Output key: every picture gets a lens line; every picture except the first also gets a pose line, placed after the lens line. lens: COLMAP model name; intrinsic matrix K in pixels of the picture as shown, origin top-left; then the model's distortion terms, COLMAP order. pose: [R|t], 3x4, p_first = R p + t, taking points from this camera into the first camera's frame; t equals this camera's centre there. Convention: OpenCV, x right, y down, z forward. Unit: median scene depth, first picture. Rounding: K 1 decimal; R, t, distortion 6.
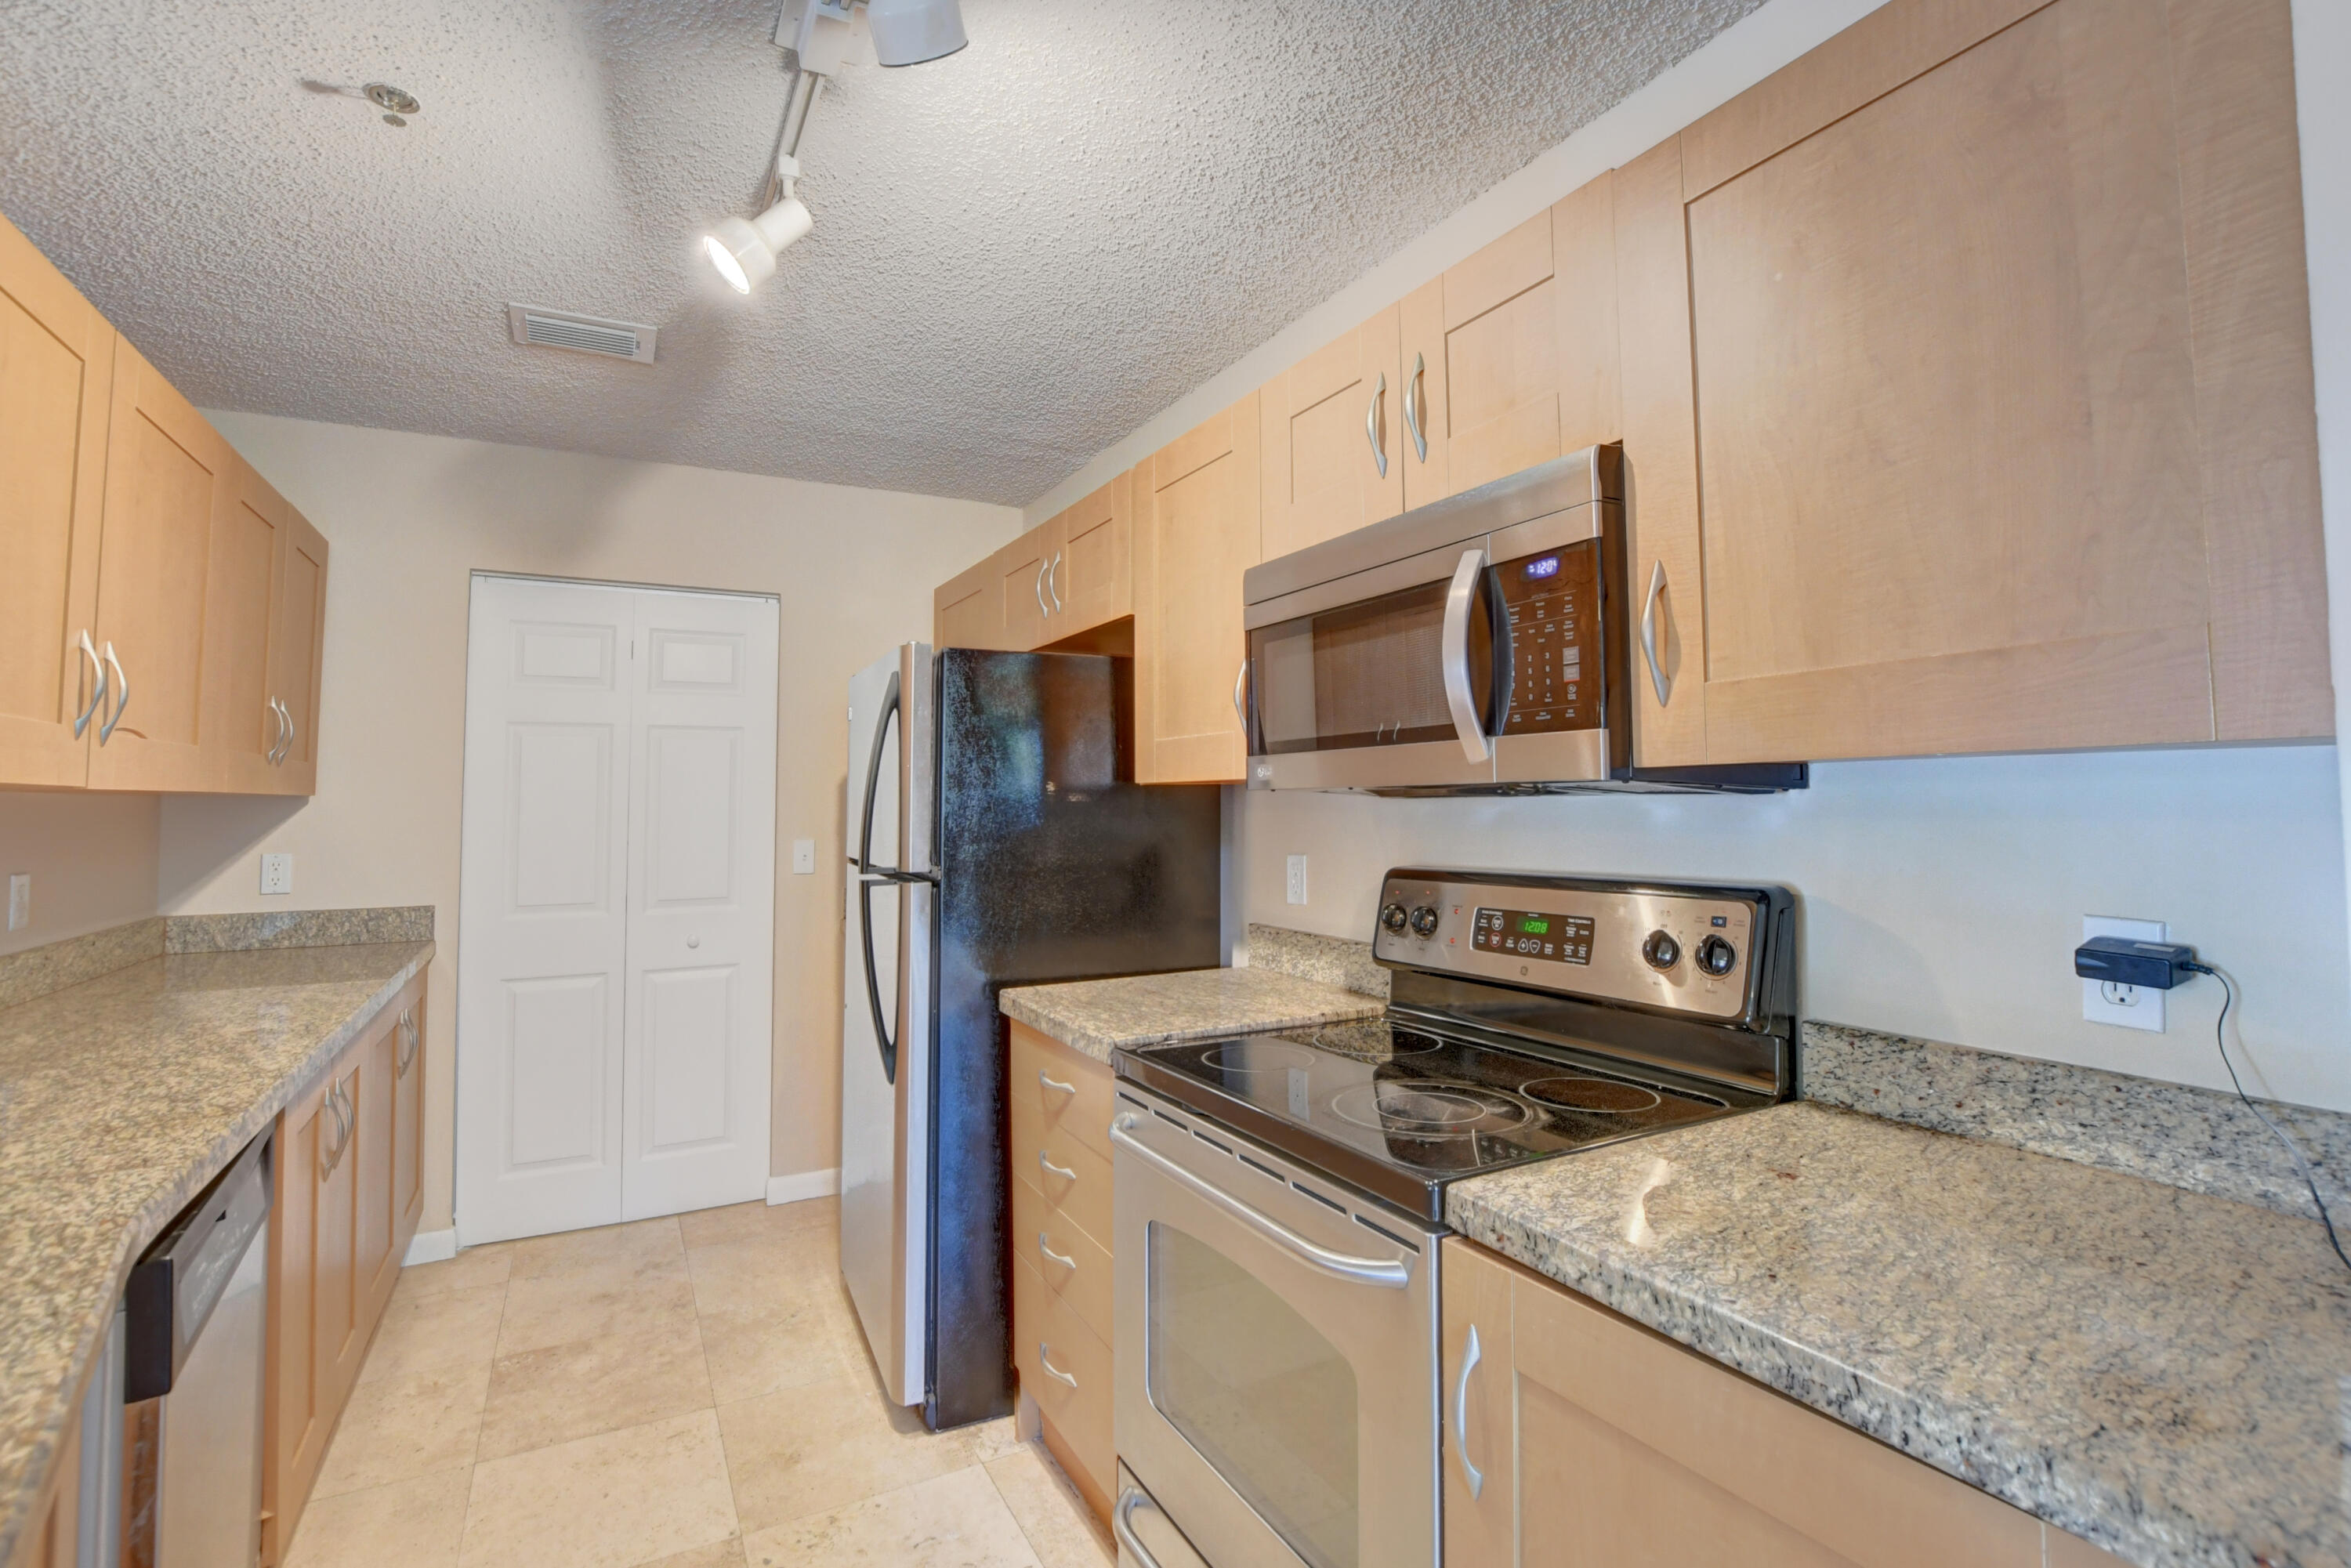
lens RADIAL K [[1052.9, 0, 1137.2], [0, 1052.9, 752.8], [0, 0, 1]] dist [-0.033278, 0.004745]
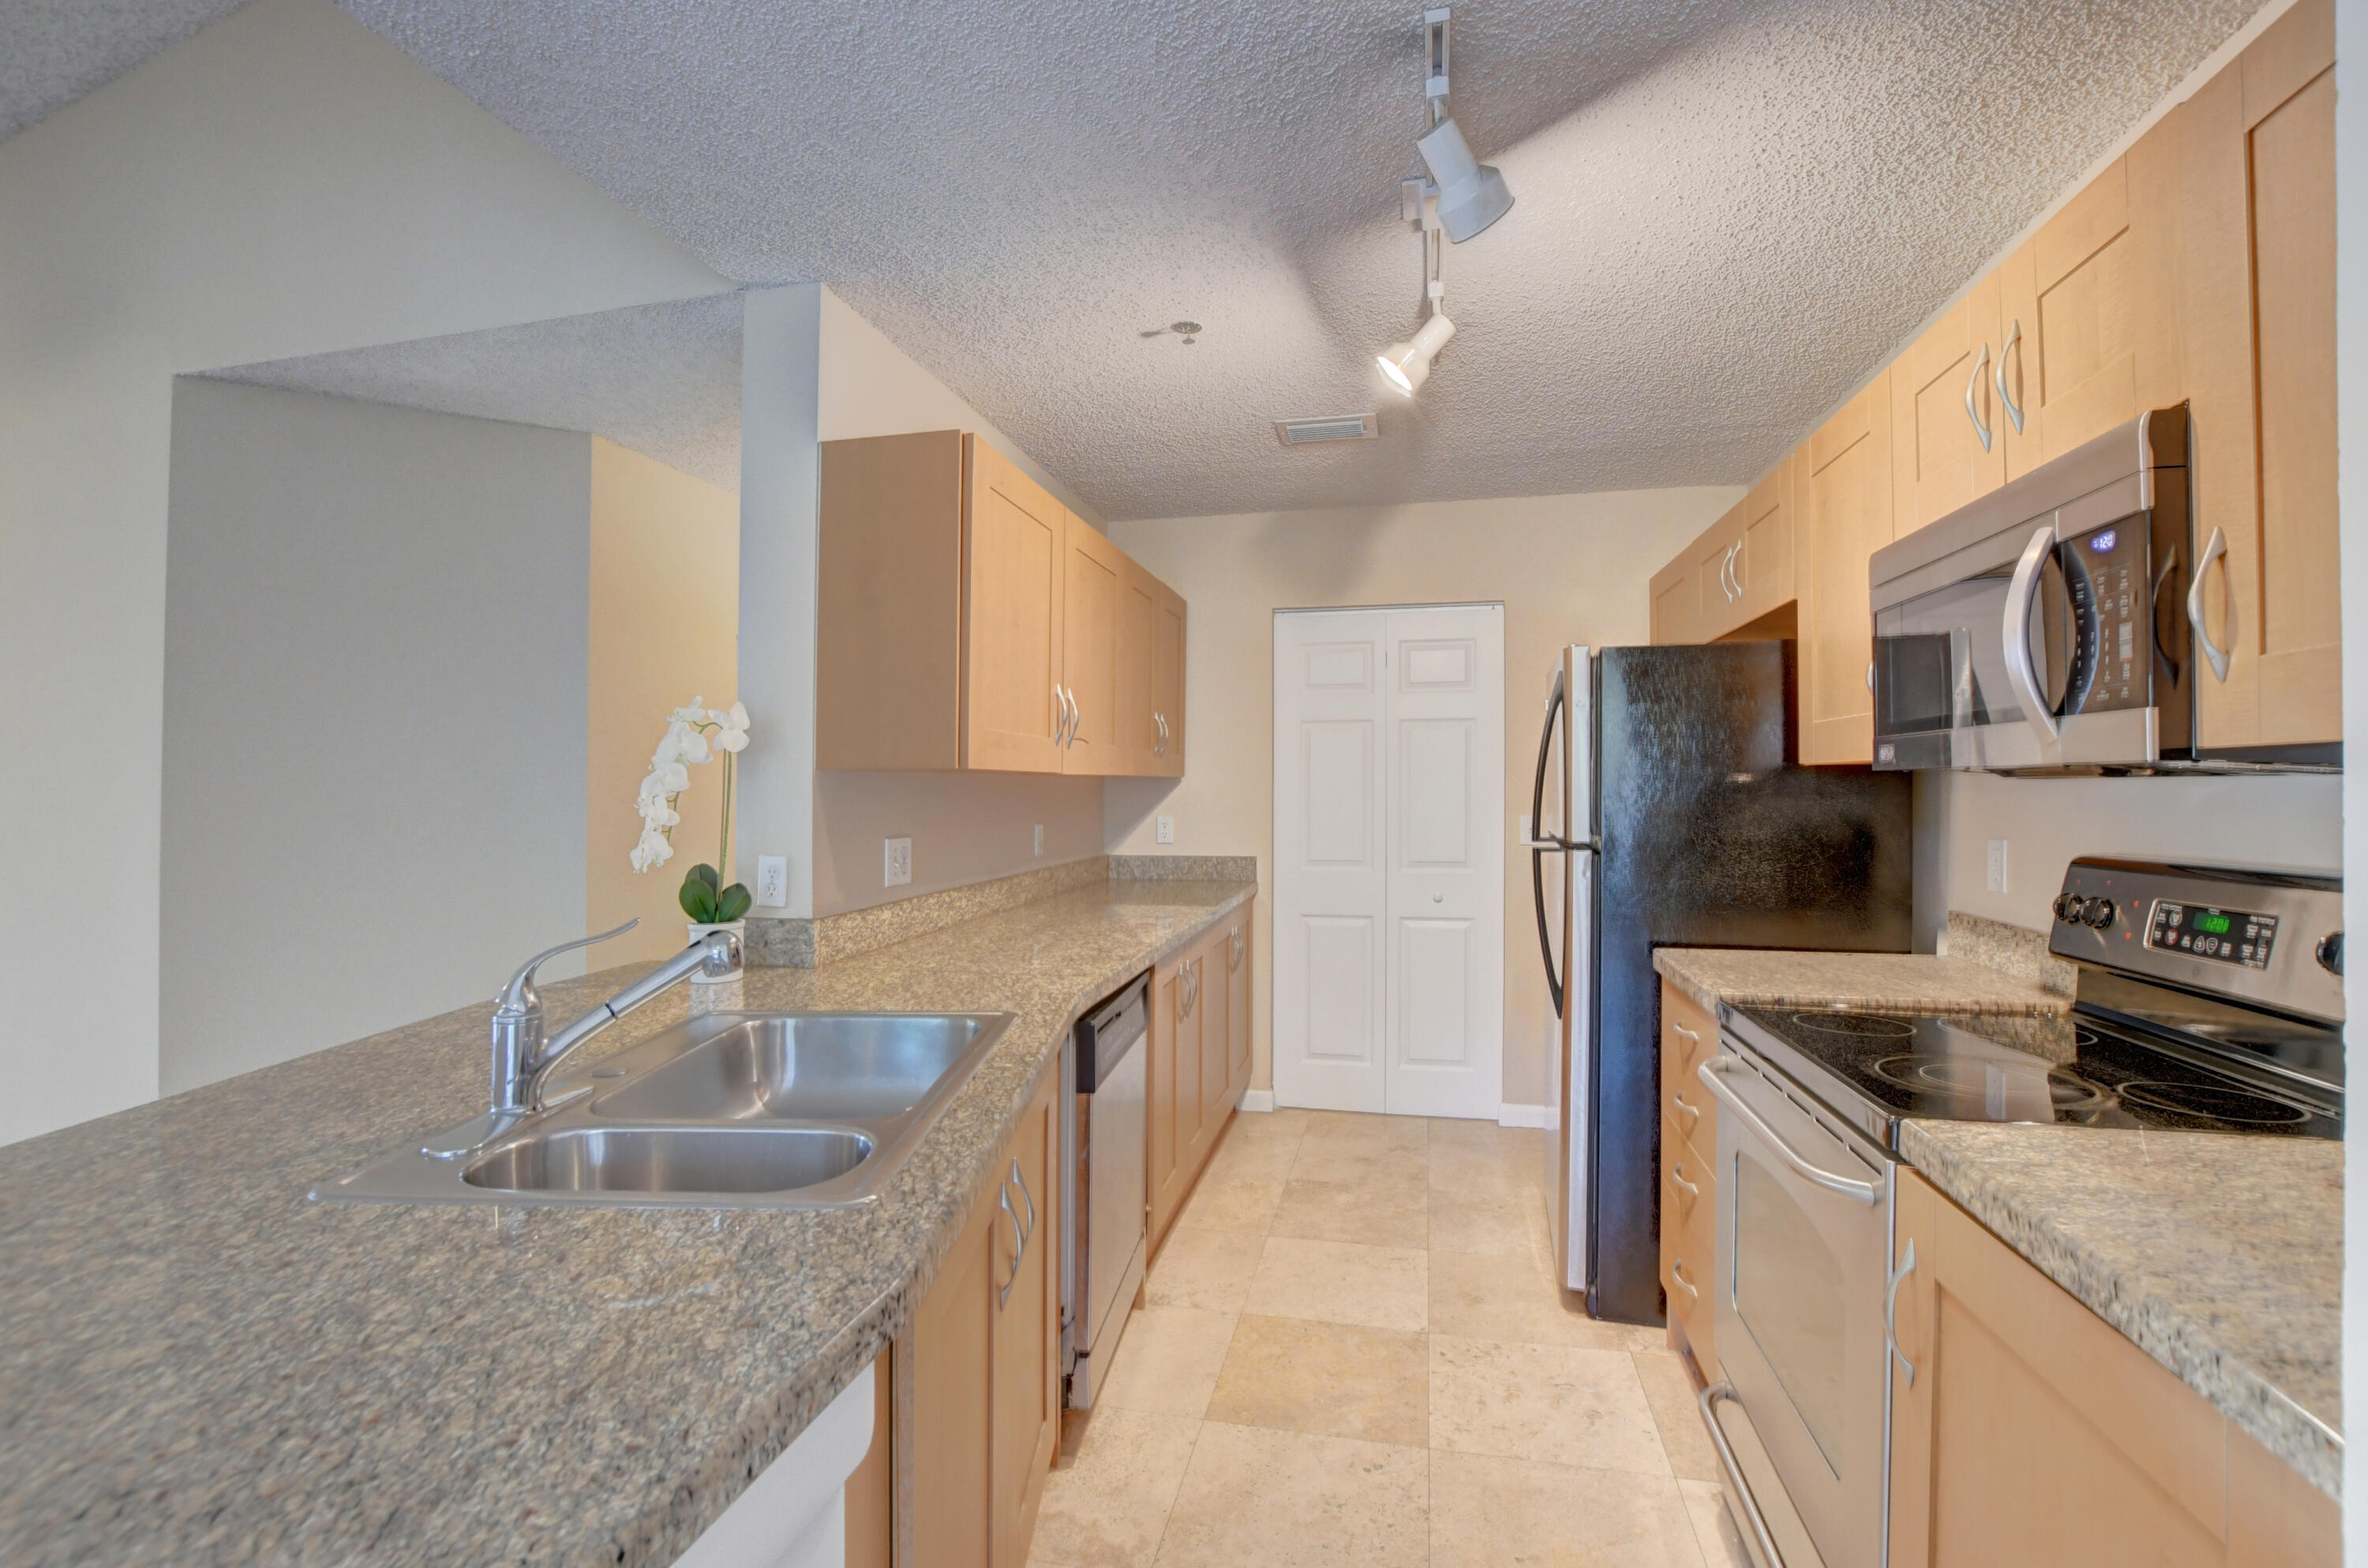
lens RADIAL K [[1047.4, 0, 1184.0], [0, 1047.4, 784.0], [0, 0, 1]] dist [-0.025130, 0.000199]
pose [[0.763334, 0.003652, -0.645994, 0.239696], [0.027653, 0.998883, 0.038323, -0.008970], [0.645412, -0.047116, 0.762380, -0.194273]]
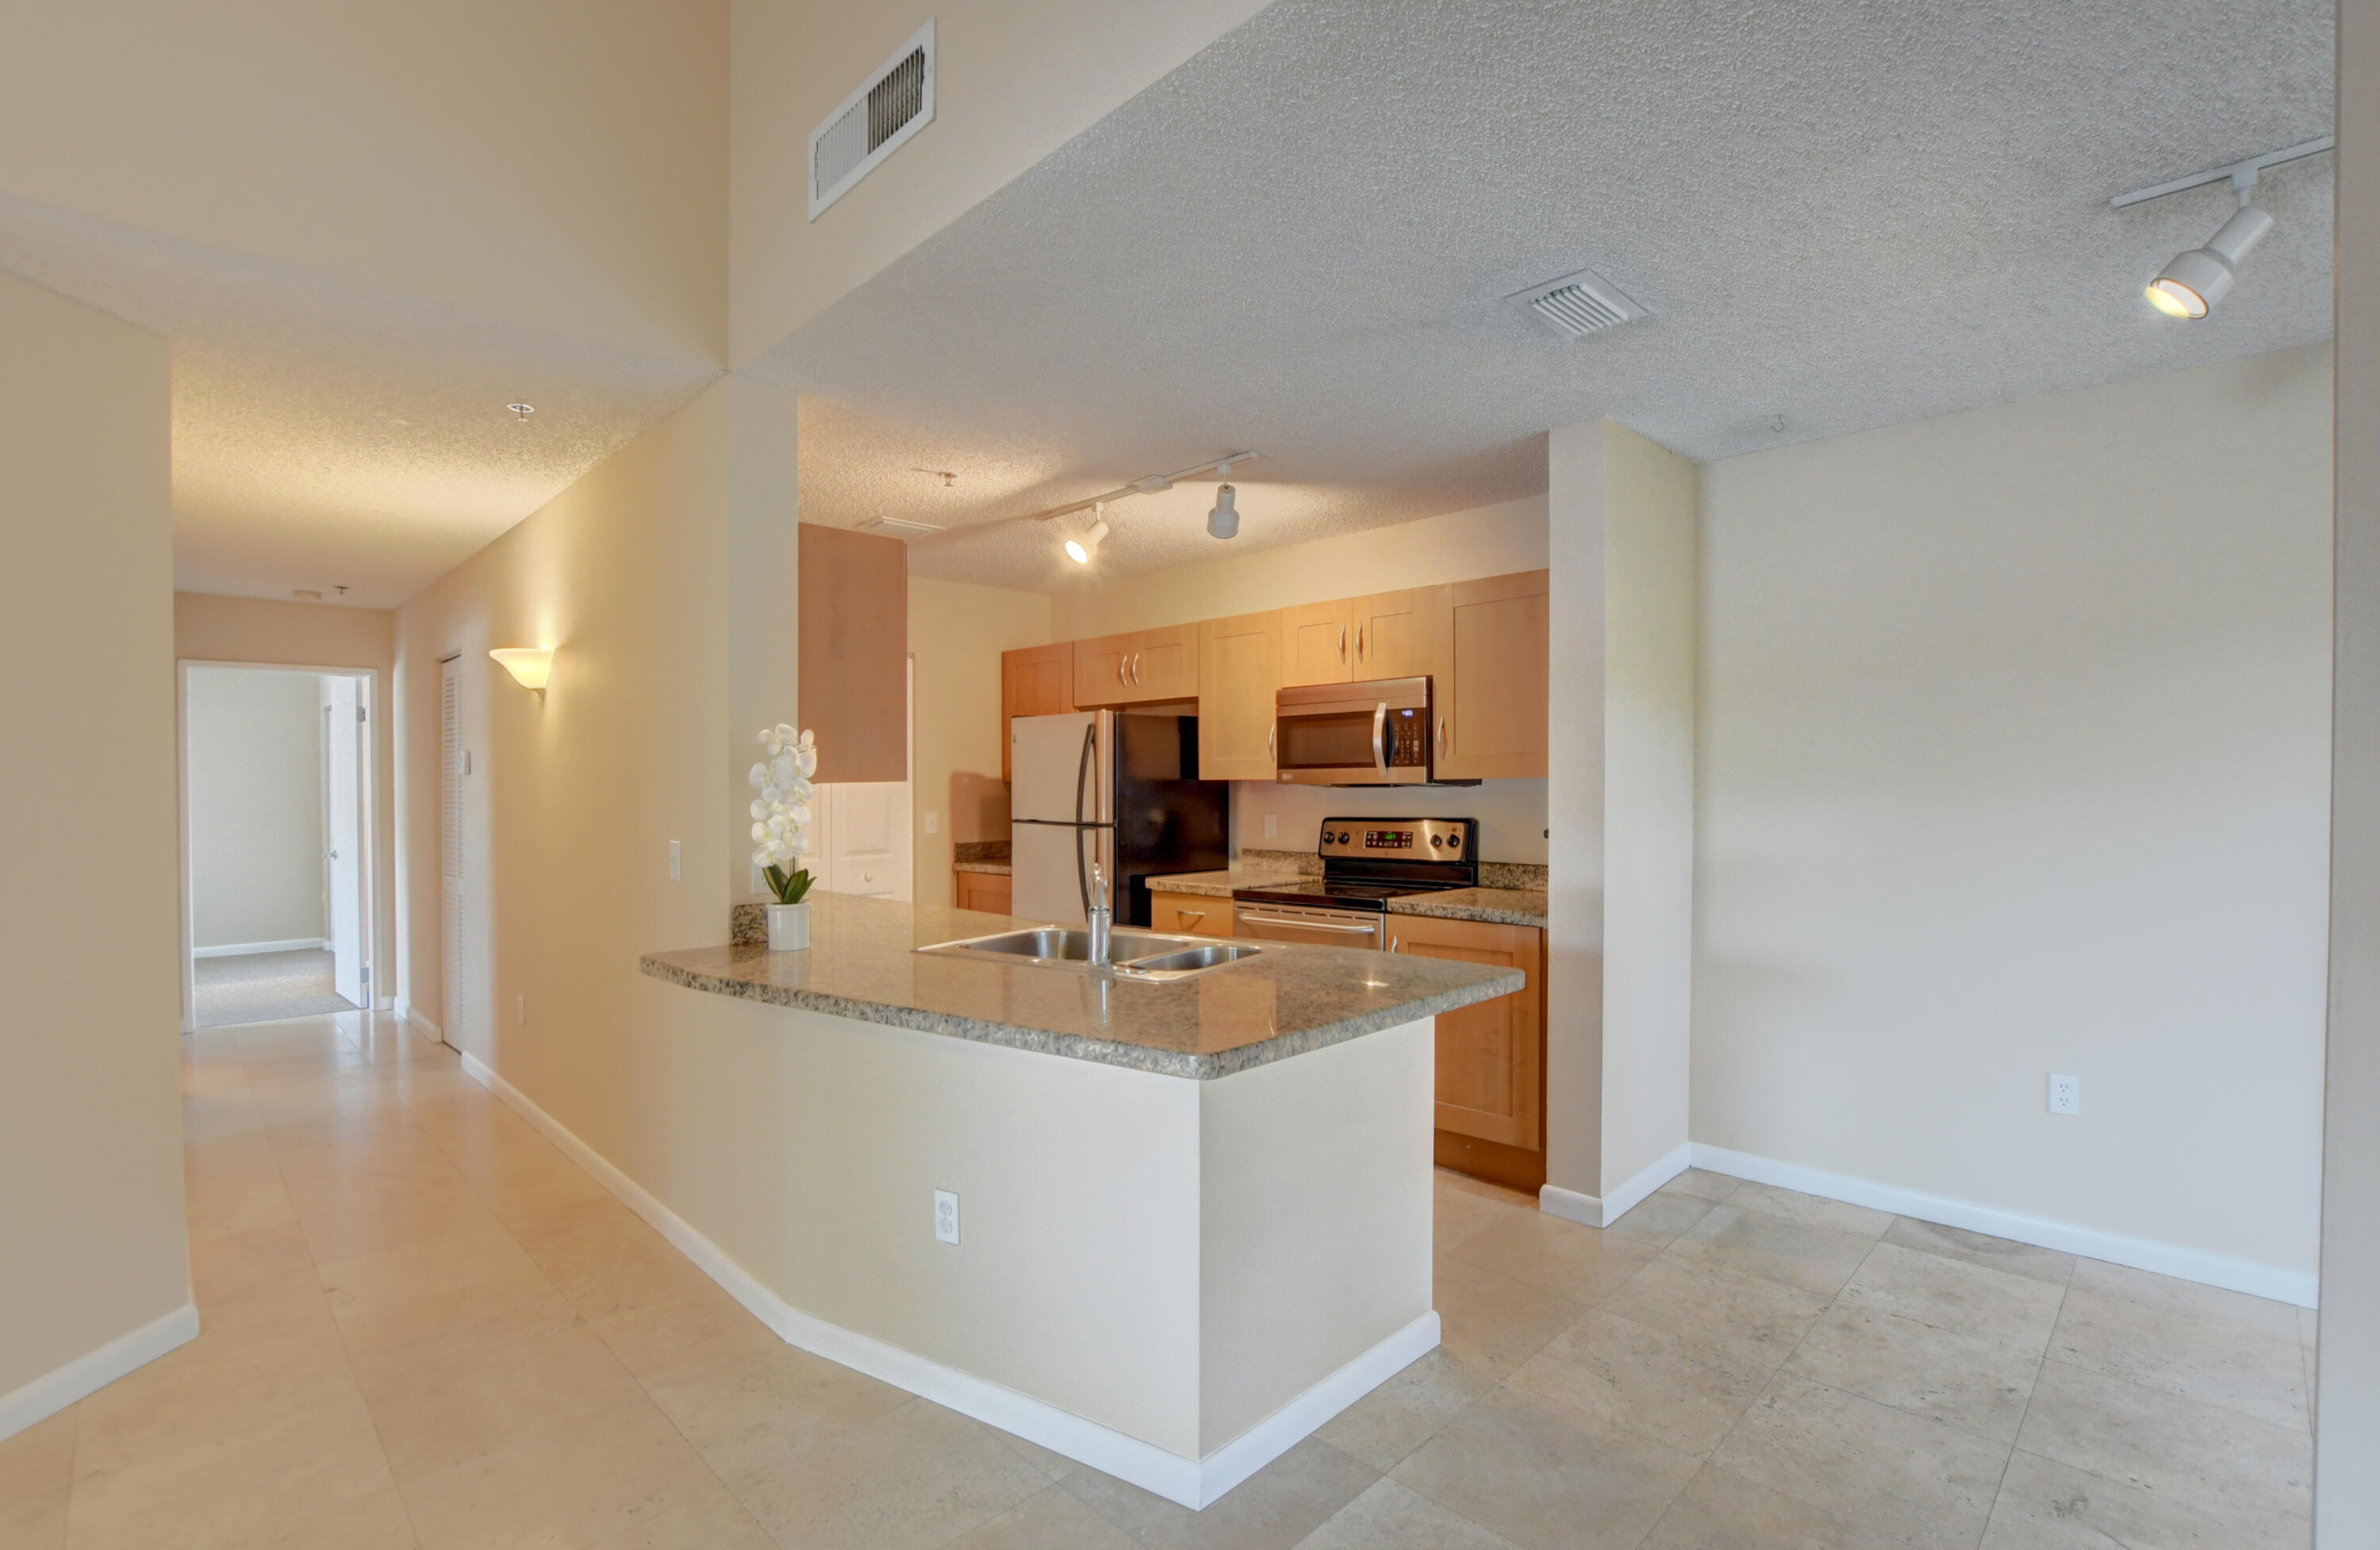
lens RADIAL K [[1067.4, 0, 1292.1], [0, 1067.4, 791.1], [0, 0, 1]] dist [-0.001945, -0.000140]
pose [[0.928035, -0.001347, 0.372491, -0.748335], [-0.017789, 0.998692, 0.047931, -0.063500], [-0.372068, -0.051108, 0.926797, -1.223632]]
